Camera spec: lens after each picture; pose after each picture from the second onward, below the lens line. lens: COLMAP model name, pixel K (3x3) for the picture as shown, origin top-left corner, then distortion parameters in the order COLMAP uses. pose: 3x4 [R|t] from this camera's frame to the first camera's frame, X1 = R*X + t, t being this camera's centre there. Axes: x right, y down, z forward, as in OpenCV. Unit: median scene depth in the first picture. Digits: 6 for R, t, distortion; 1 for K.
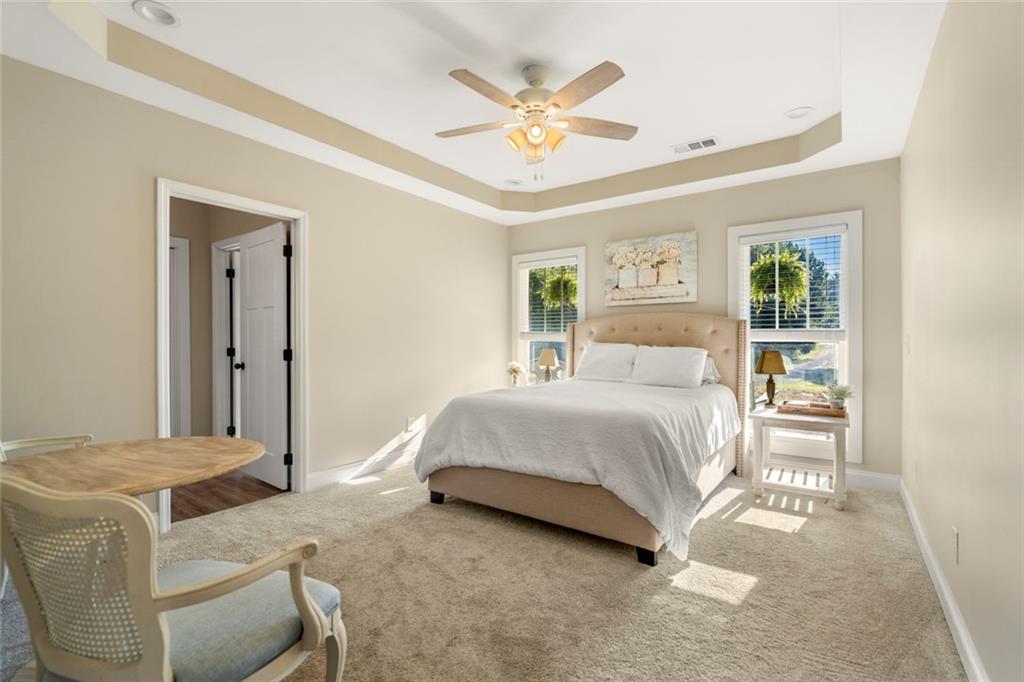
lens RADIAL K [[470.6, 0, 504.8], [0, 470.6, 340.5], [0, 0, 1]] dist [-0.002304, 0.002369]
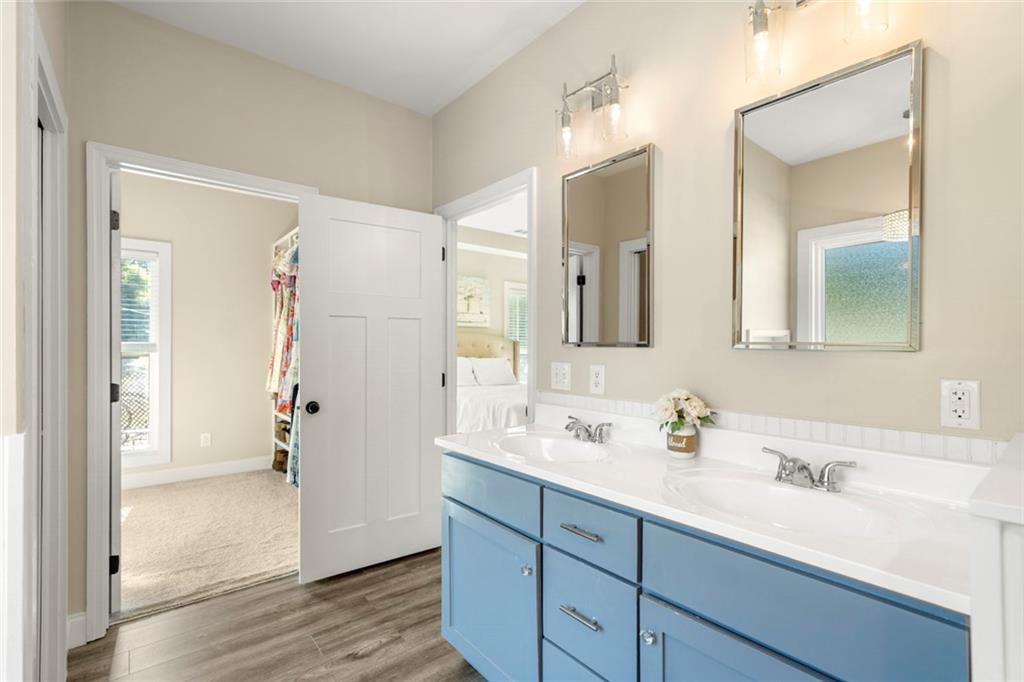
lens RADIAL K [[470.6, 0, 511.3], [0, 470.6, 340.4], [0, 0, 1]] dist [-0.002304, 0.002369]
pose [[0.244550, 0.023961, 0.969341, -0.965568], [0.005632, 0.999643, -0.026131, -0.002121], [-0.969620, 0.011849, 0.244327, 0.551900]]
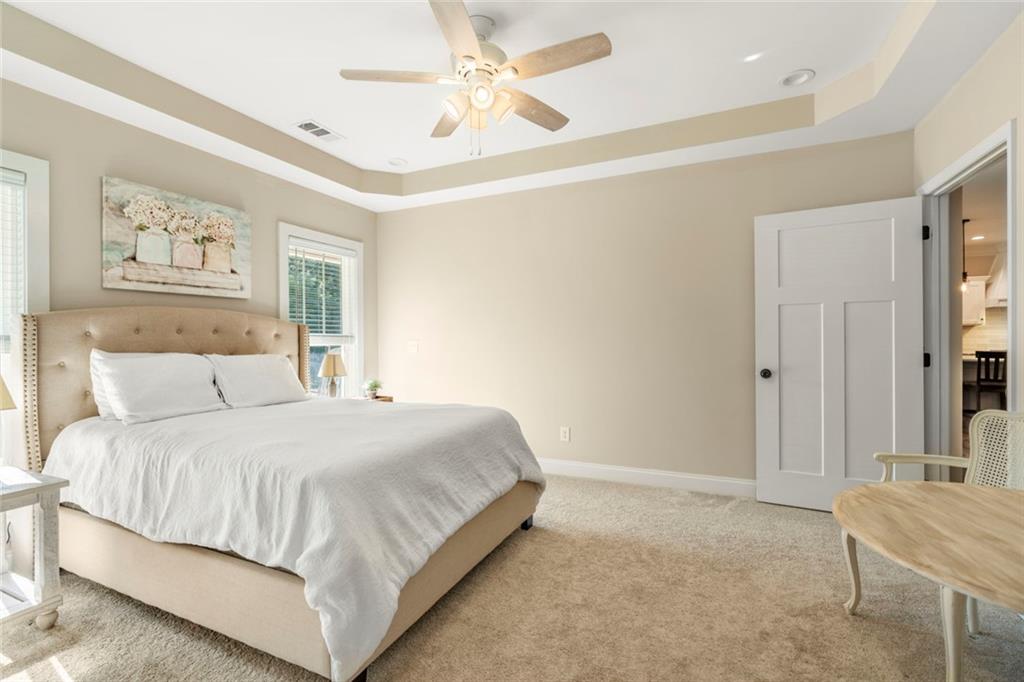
lens RADIAL K [[470.6, 0, 513.4], [0, 470.6, 338.9], [0, 0, 1]] dist [-0.002304, 0.002369]
pose [[-0.207786, 0.010993, 0.978113, -0.470448], [0.020130, 0.999773, -0.006960, 0.001714], [-0.977967, 0.018243, -0.207960, 0.696253]]
